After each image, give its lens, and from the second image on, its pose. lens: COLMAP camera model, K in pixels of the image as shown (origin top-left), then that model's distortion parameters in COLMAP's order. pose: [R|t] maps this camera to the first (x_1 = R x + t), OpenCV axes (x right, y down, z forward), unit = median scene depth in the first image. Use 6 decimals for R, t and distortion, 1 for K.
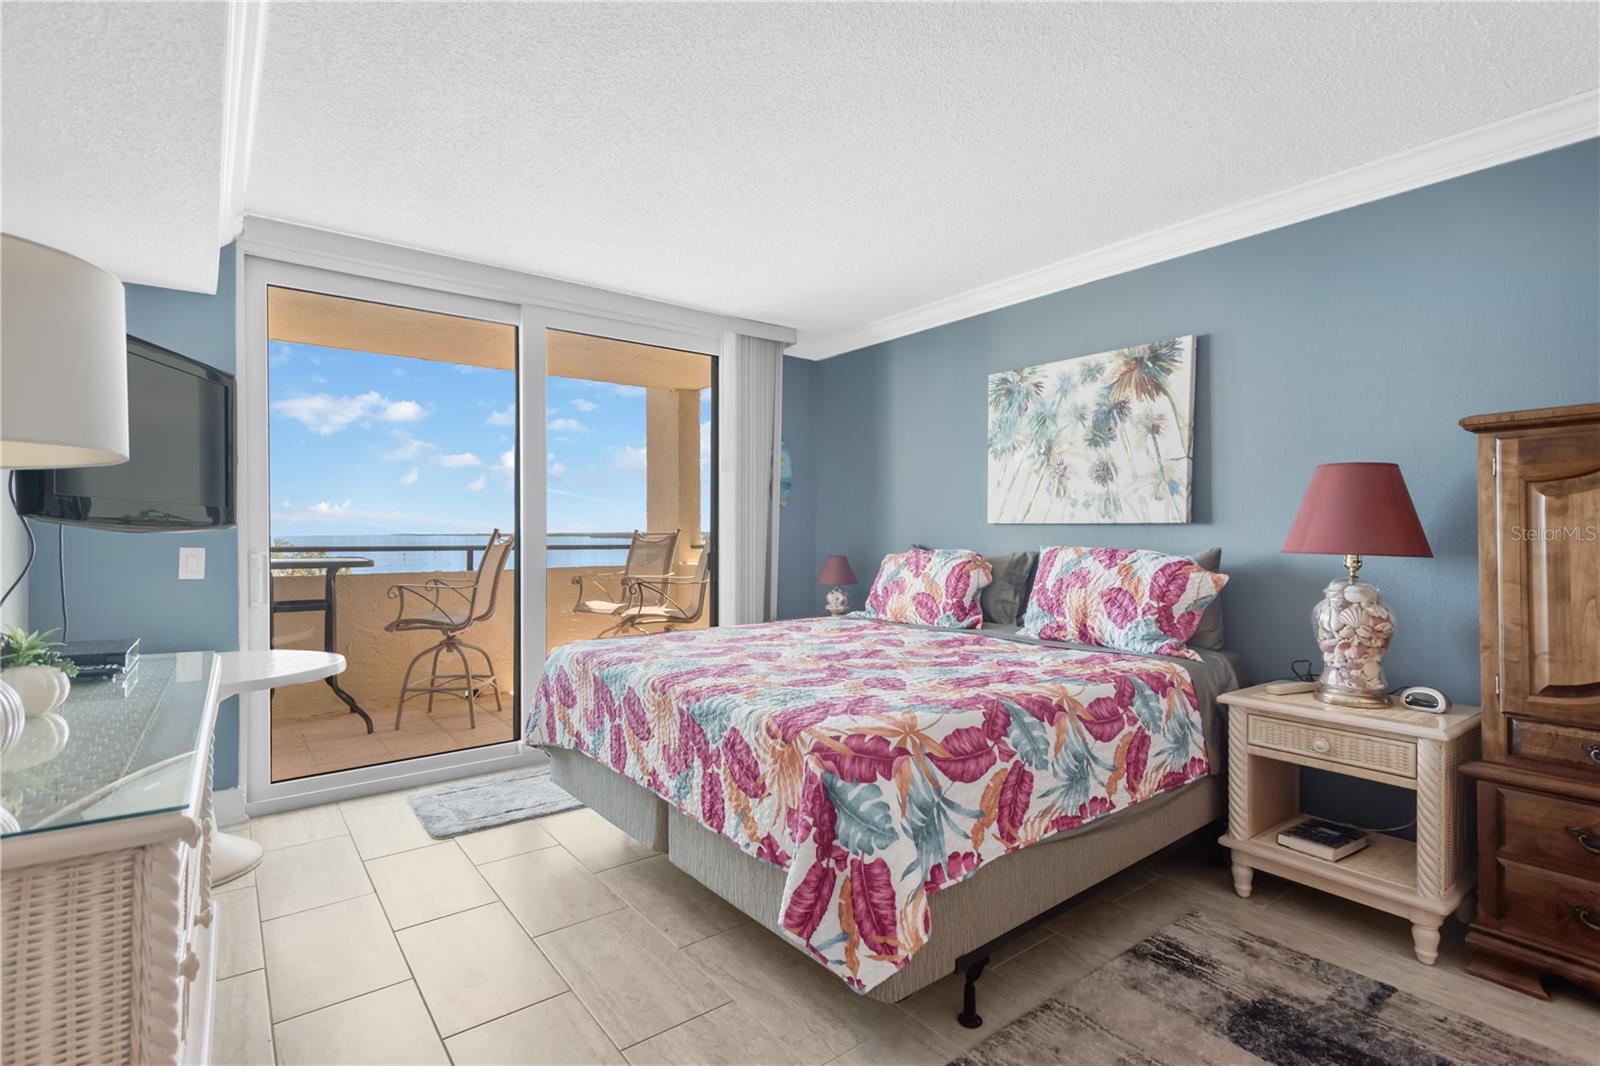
lens RADIAL K [[754.9, 0, 801.2], [0, 754.9, 537.2], [0, 0, 1]] dist [0.007259, -0.002005]
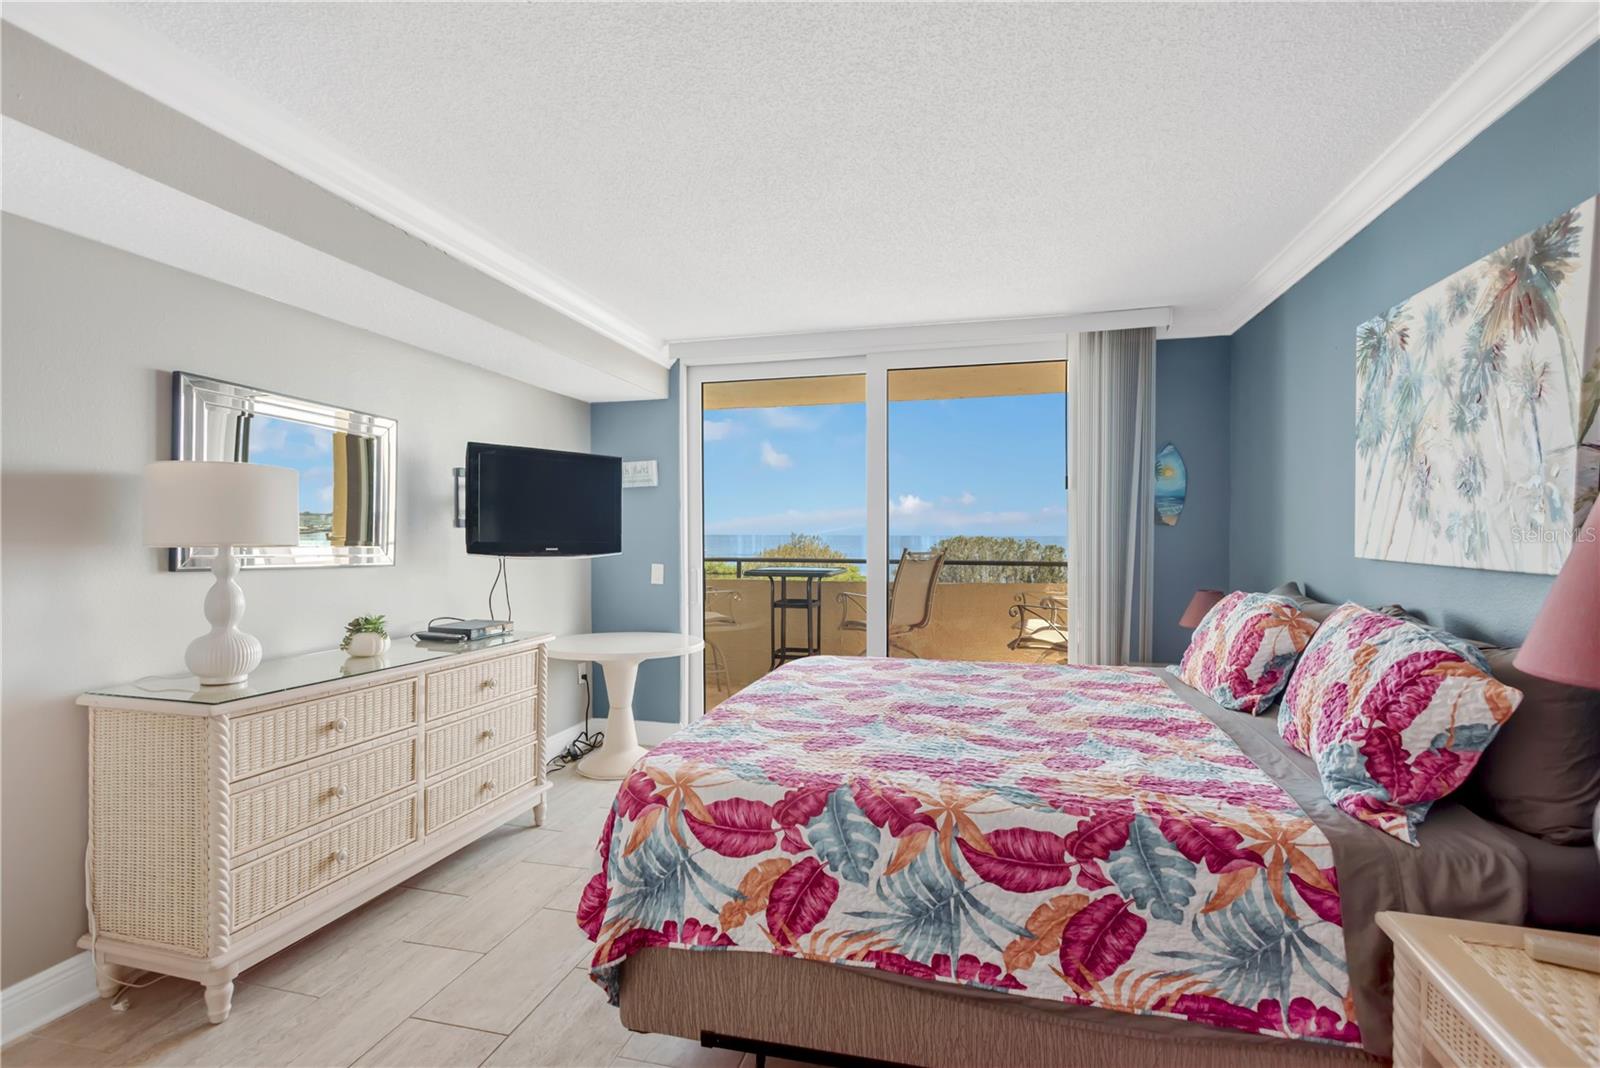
lens RADIAL K [[754.9, 0, 807.9], [0, 754.9, 548.0], [0, 0, 1]] dist [0.007259, -0.002005]
pose [[0.613797, 0.016281, -0.789296, 0.725480], [-0.004568, 0.999844, 0.017071, -0.054188], [0.789451, -0.006873, 0.613775, 0.357468]]
